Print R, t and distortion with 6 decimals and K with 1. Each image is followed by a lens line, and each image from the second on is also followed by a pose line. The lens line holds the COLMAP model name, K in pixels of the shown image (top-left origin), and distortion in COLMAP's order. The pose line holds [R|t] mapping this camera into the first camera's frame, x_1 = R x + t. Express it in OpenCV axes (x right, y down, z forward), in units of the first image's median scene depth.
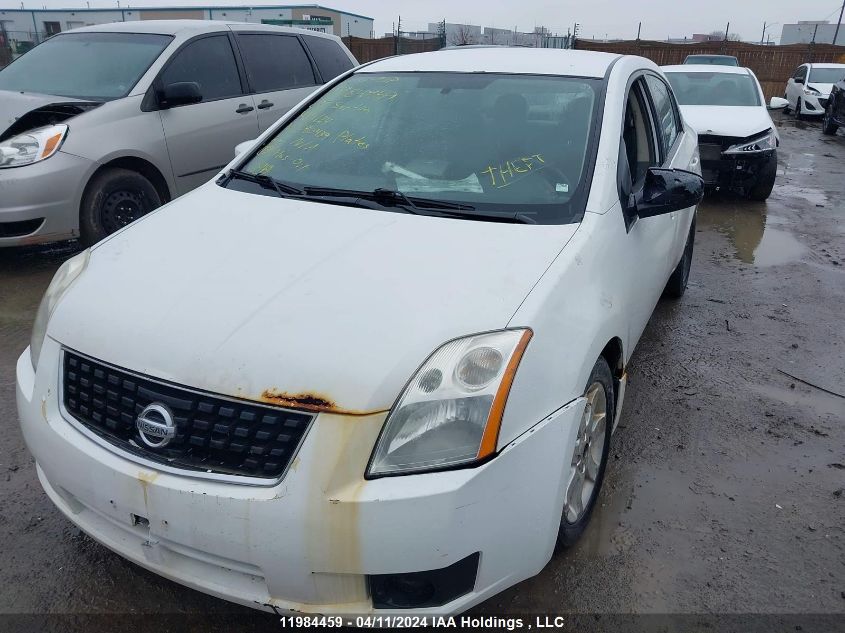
lens RADIAL K [[662.0, 0, 430.6], [0, 662.0, 312.1], [0, 0, 1]] dist [0.078284, -0.106648]
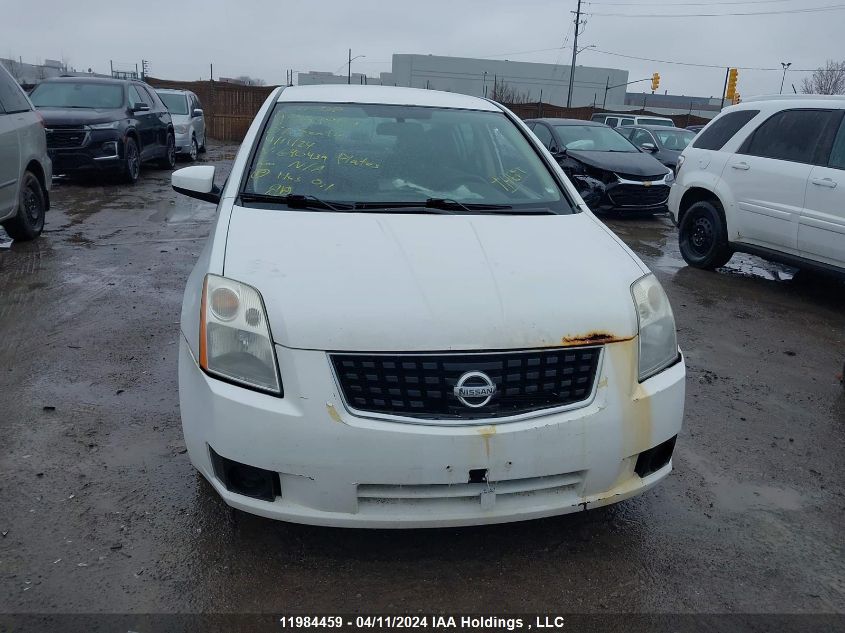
lens RADIAL K [[662.0, 0, 430.6], [0, 662.0, 312.1], [0, 0, 1]] dist [0.078284, -0.106648]
pose [[0.793809, -0.146496, 0.590259, -0.902923], [0.178878, 0.983865, 0.003621, 0.012476], [-0.581266, 0.102710, 0.807206, 0.065910]]
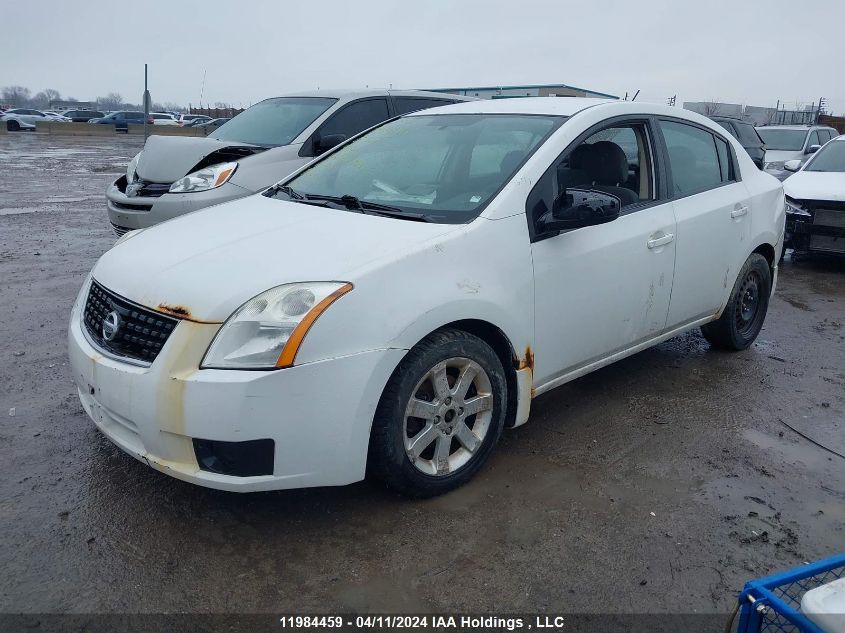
lens RADIAL K [[662.0, 0, 430.6], [0, 662.0, 312.1], [0, 0, 1]] dist [0.078284, -0.106648]
pose [[0.937521, 0.101061, -0.332929, 0.579587], [-0.134917, 0.987611, -0.080134, 0.128337], [0.320706, 0.120045, 0.939541, -0.126741]]
